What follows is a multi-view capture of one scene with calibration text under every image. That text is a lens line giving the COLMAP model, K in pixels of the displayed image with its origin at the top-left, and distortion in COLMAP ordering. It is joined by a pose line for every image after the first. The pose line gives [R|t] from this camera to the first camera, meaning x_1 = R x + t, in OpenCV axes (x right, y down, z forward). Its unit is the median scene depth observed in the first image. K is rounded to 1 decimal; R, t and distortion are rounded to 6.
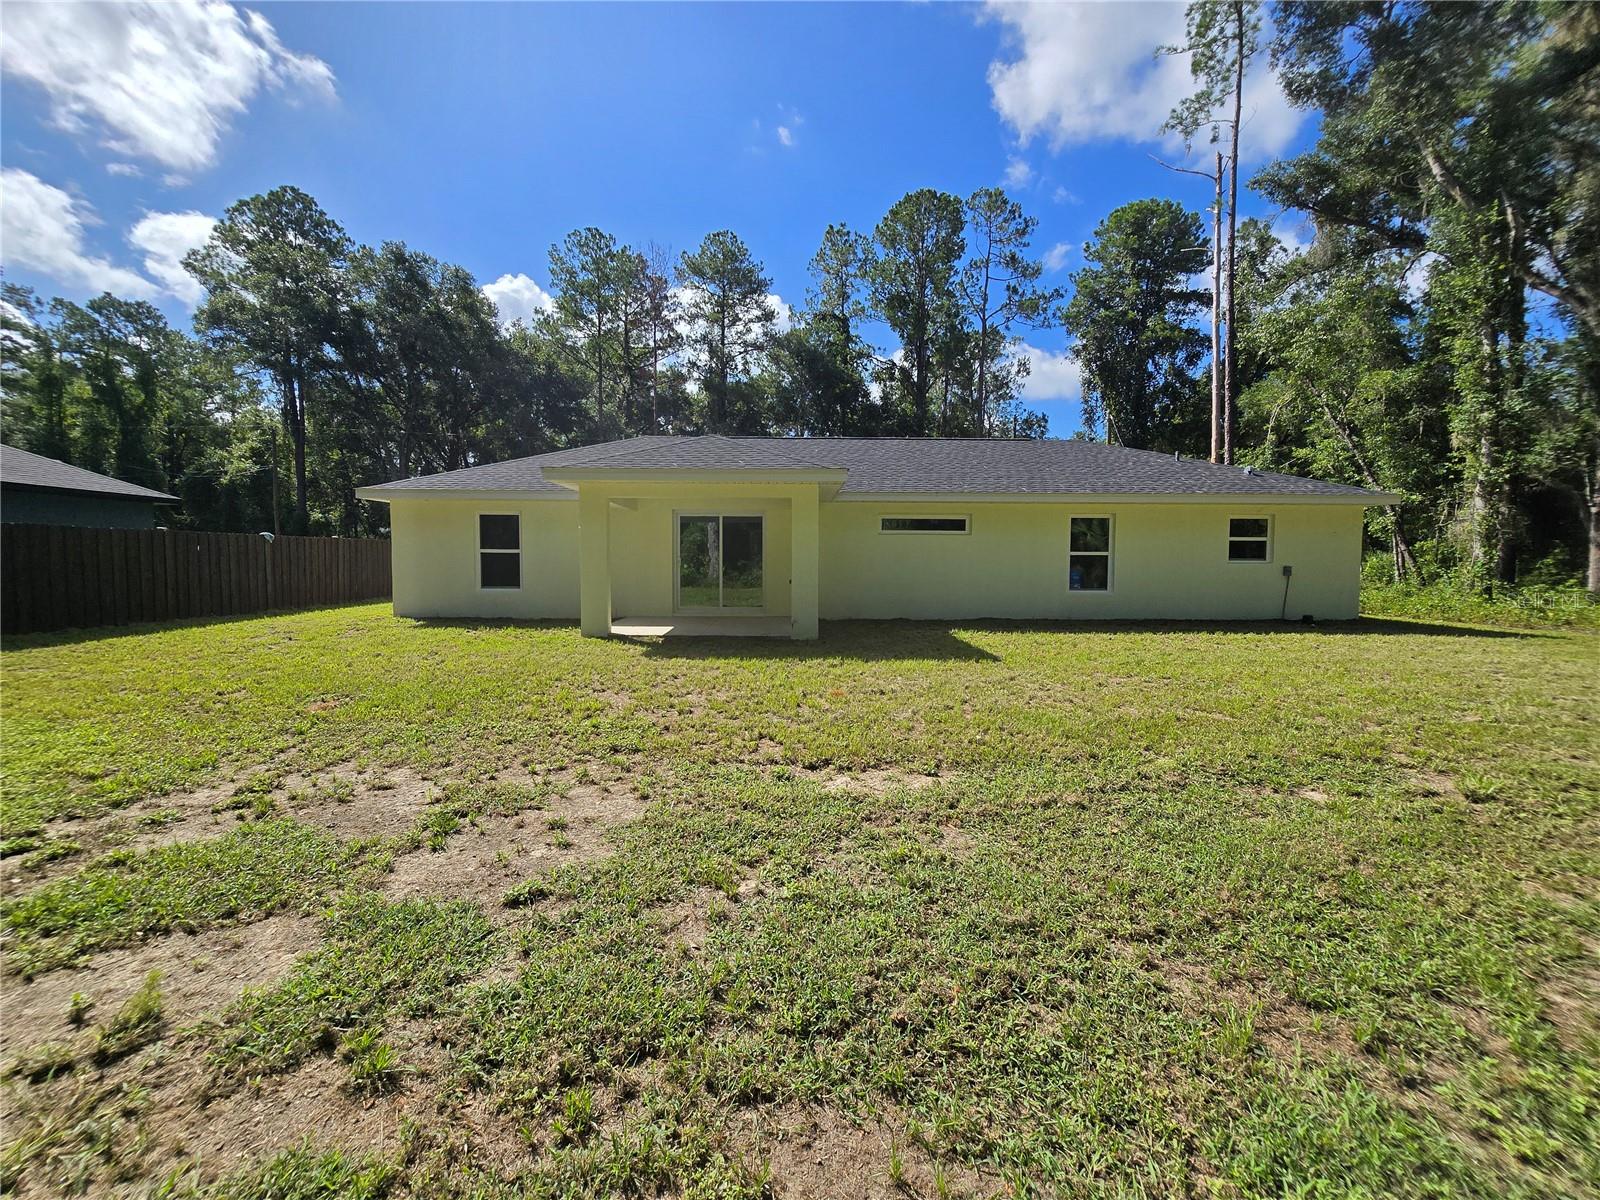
lens RADIAL K [[648.9, 0, 794.8], [0, 648.9, 596.0], [0, 0, 1]] dist [-0.003042, 0.000182]
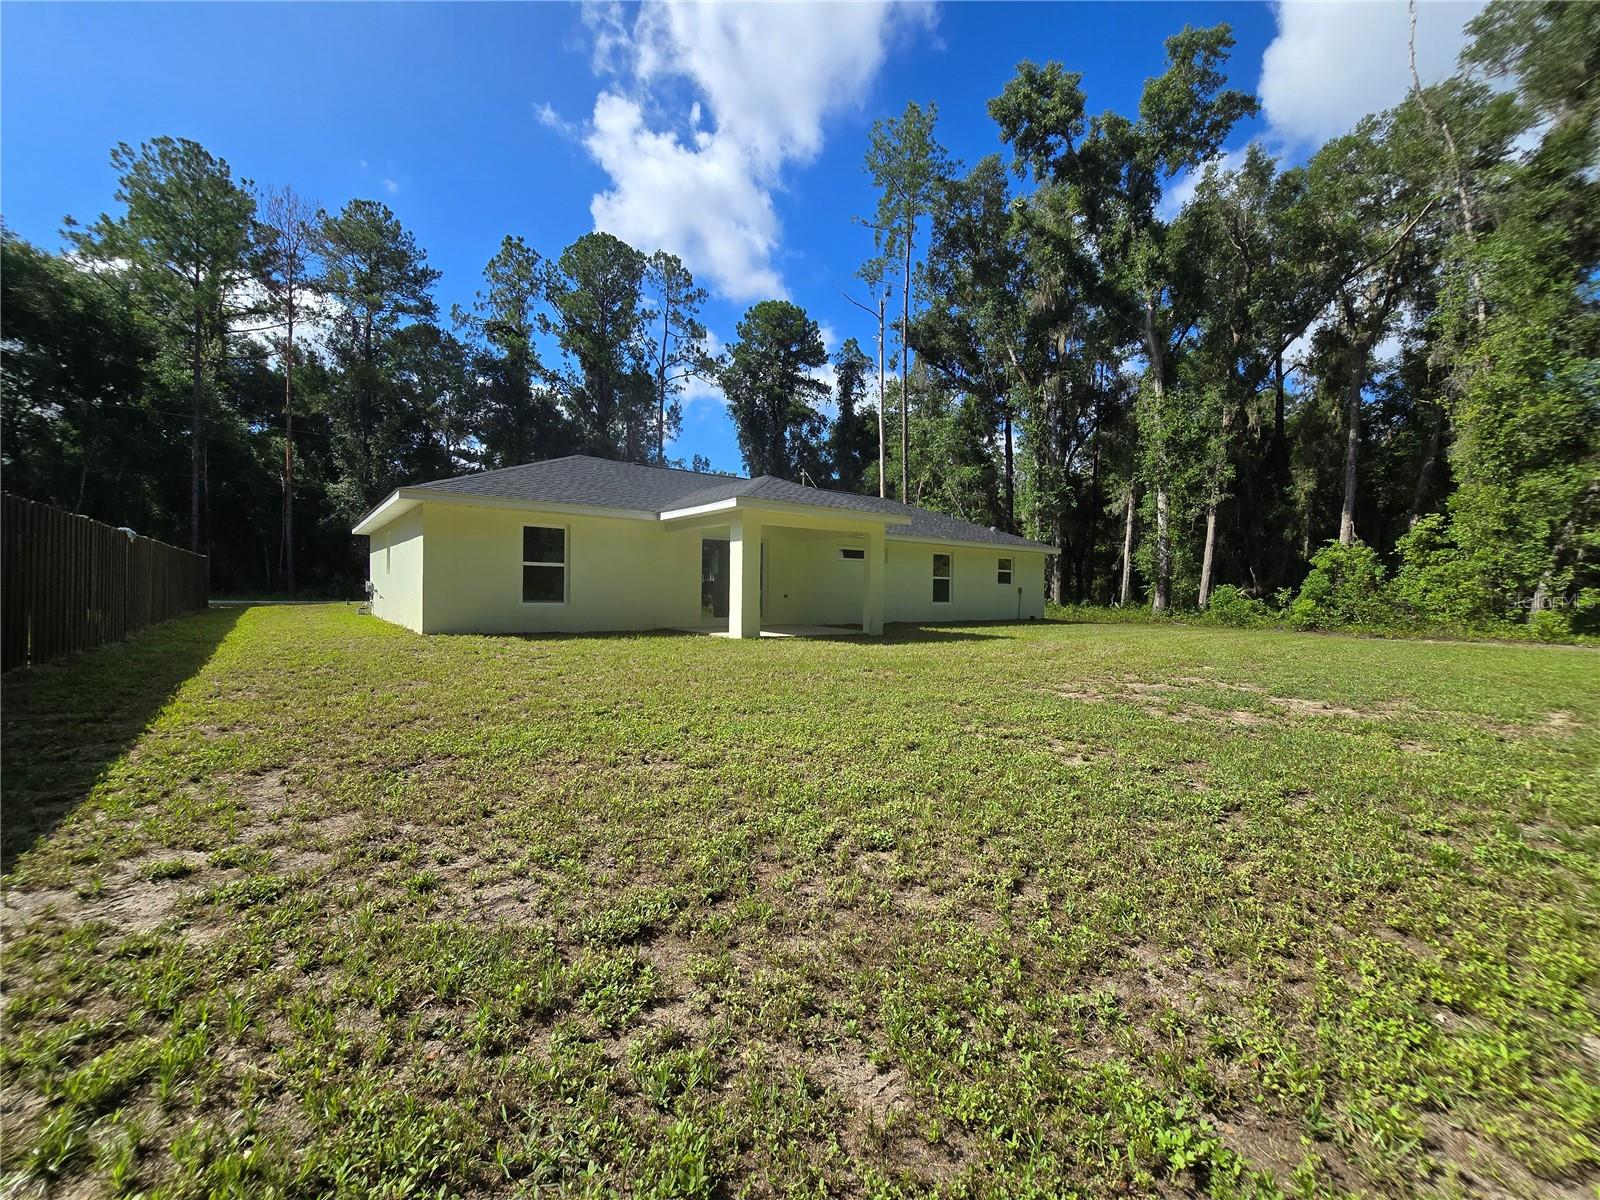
lens RADIAL K [[648.9, 0, 794.8], [0, 648.9, 596.0], [0, 0, 1]] dist [-0.003042, 0.000182]
pose [[0.800012, 0.001882, 0.599981, -0.193382], [0.023619, 0.999121, -0.034628, 0.005361], [-0.599519, 0.041874, 0.799264, 0.000749]]
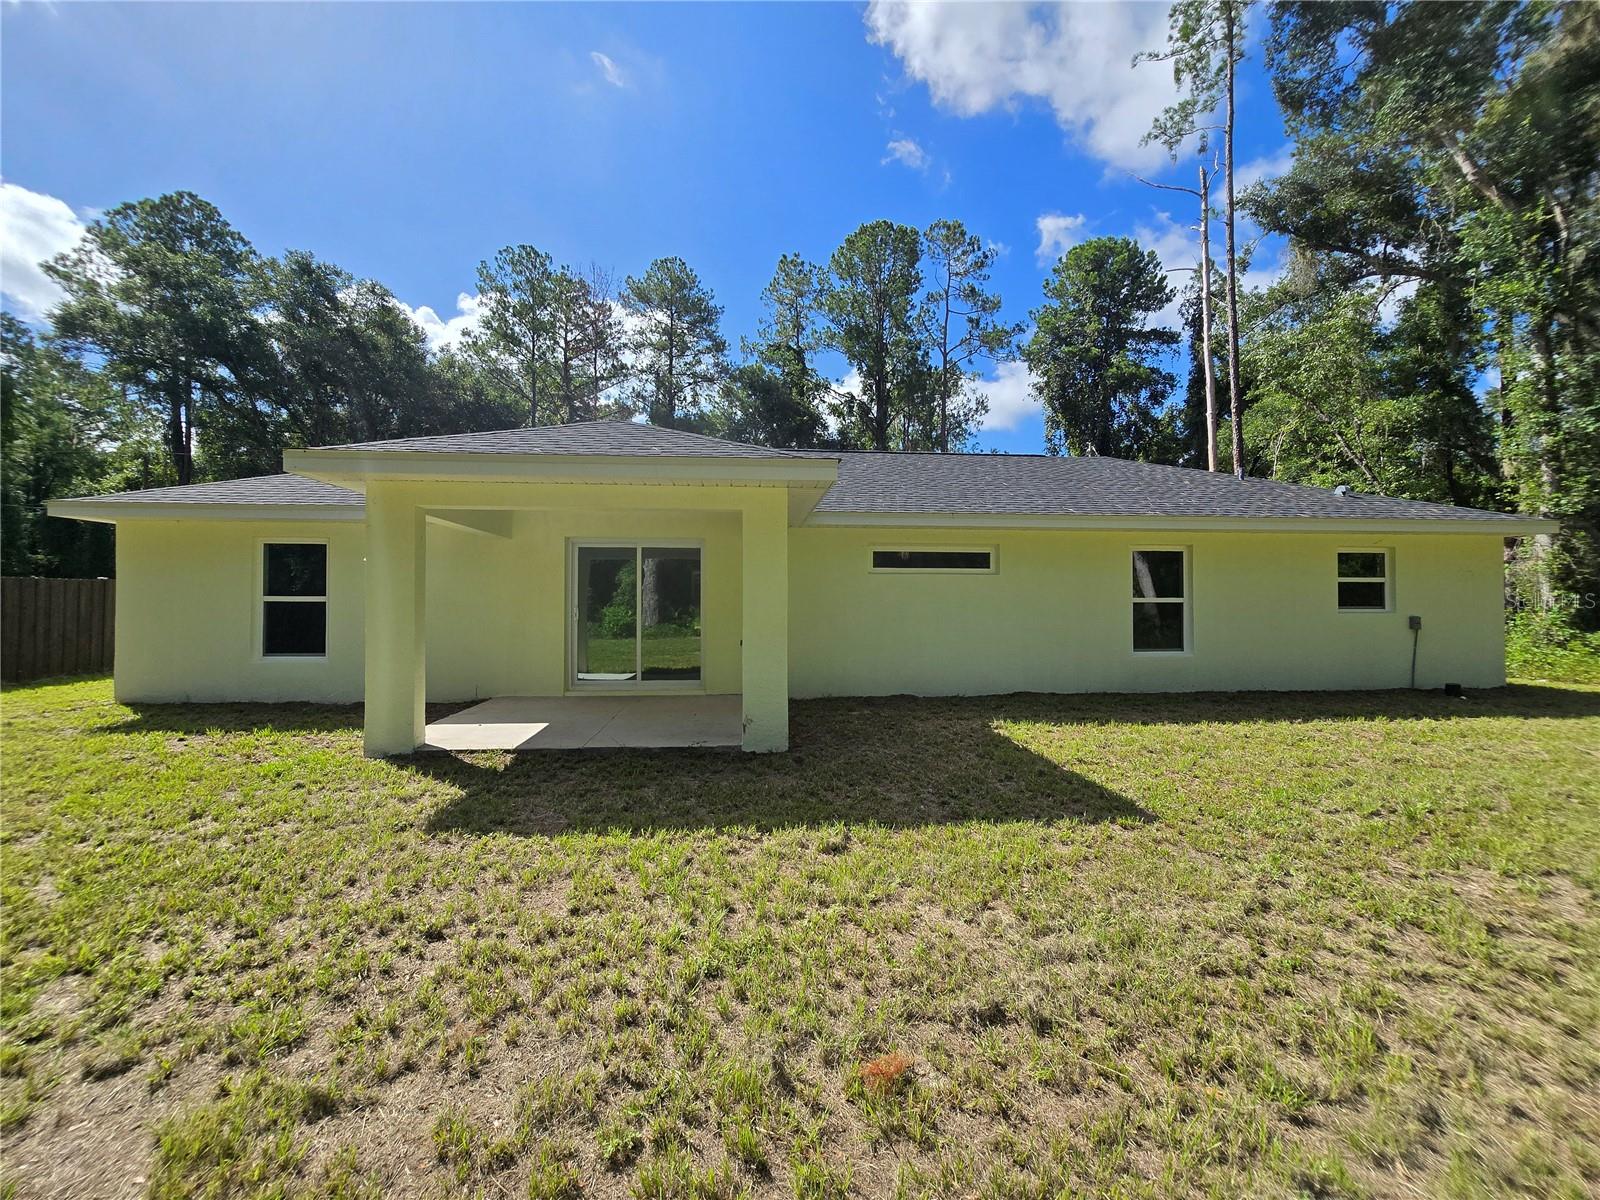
lens RADIAL K [[648.9, 0, 794.8], [0, 648.9, 596.0], [0, 0, 1]] dist [-0.003042, 0.000182]
pose [[0.997408, -0.002252, 0.071913, 0.000224], [0.006925, 0.997875, -0.064792, -0.007091], [-0.071614, 0.065122, 0.995304, 0.083867]]
